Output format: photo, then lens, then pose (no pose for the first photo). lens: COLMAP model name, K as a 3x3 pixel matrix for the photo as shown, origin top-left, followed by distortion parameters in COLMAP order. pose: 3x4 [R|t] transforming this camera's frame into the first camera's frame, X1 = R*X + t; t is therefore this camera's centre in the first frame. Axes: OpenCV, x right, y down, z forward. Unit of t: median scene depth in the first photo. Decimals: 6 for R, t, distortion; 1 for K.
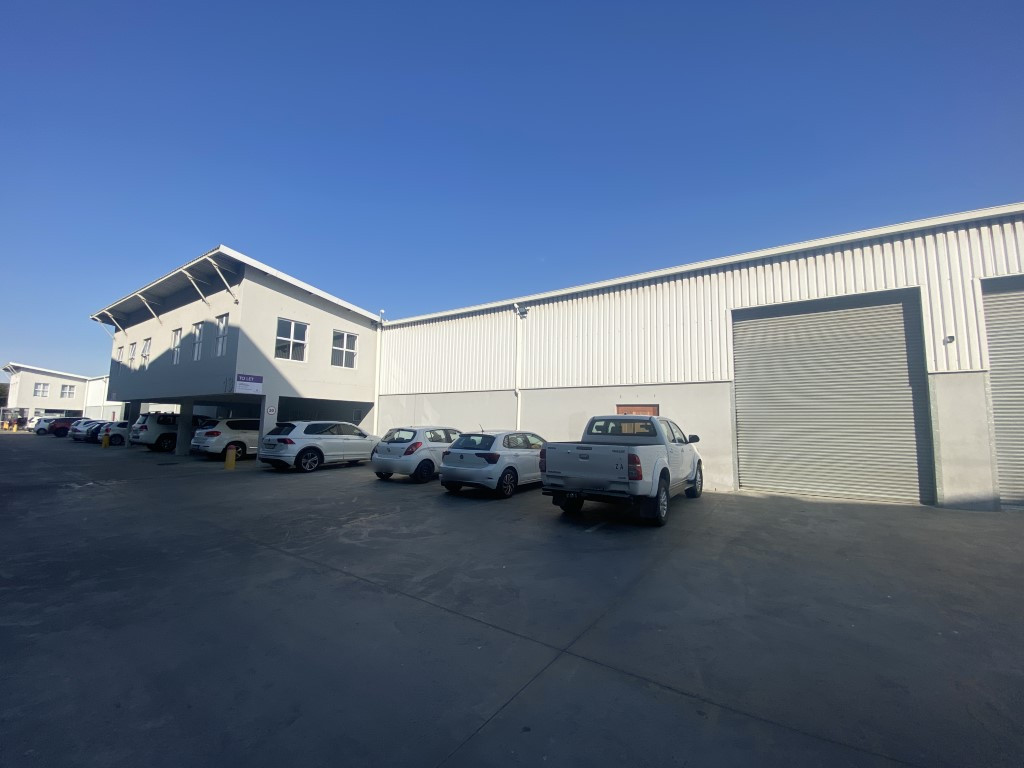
lens RADIAL K [[398.2, 0, 497.1], [0, 398.2, 380.6], [0, 0, 1]] dist [0.068090, -0.037984]
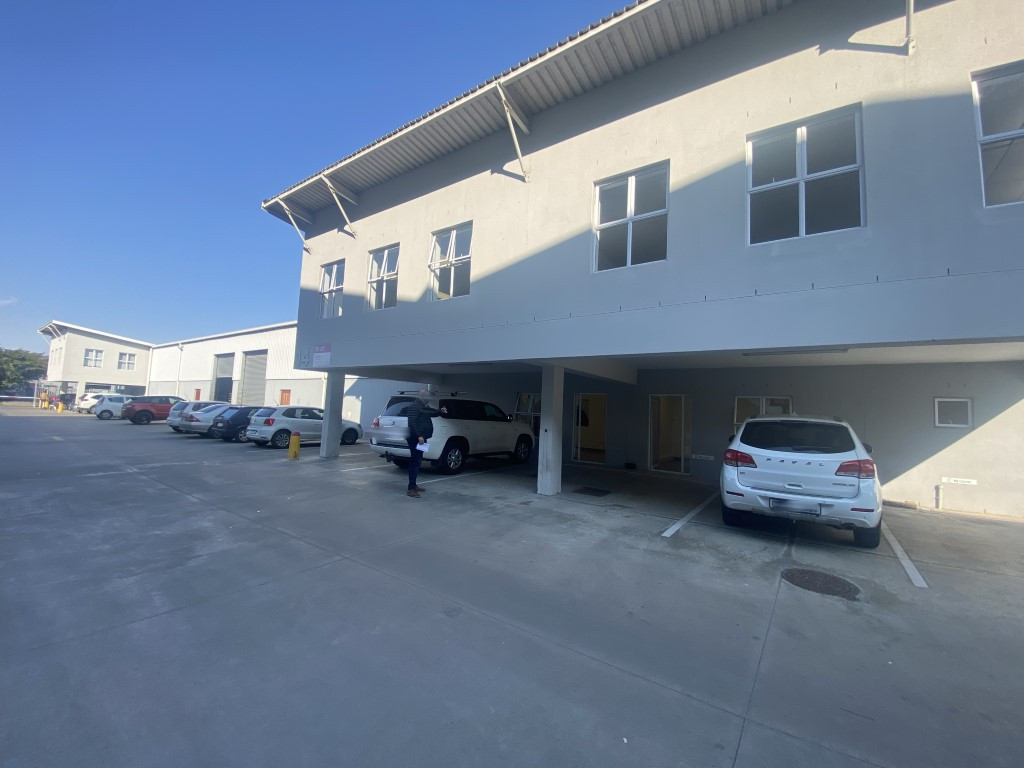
lens RADIAL K [[418.1, 0, 512.0], [0, 418.1, 384.0], [0, 0, 1]] dist [0.027869, -0.023865]
pose [[0.999660, 0.021622, -0.014606, -0.330219], [-0.020929, 0.998719, 0.046074, 0.018577], [0.015584, -0.045753, 0.998831, 0.231980]]
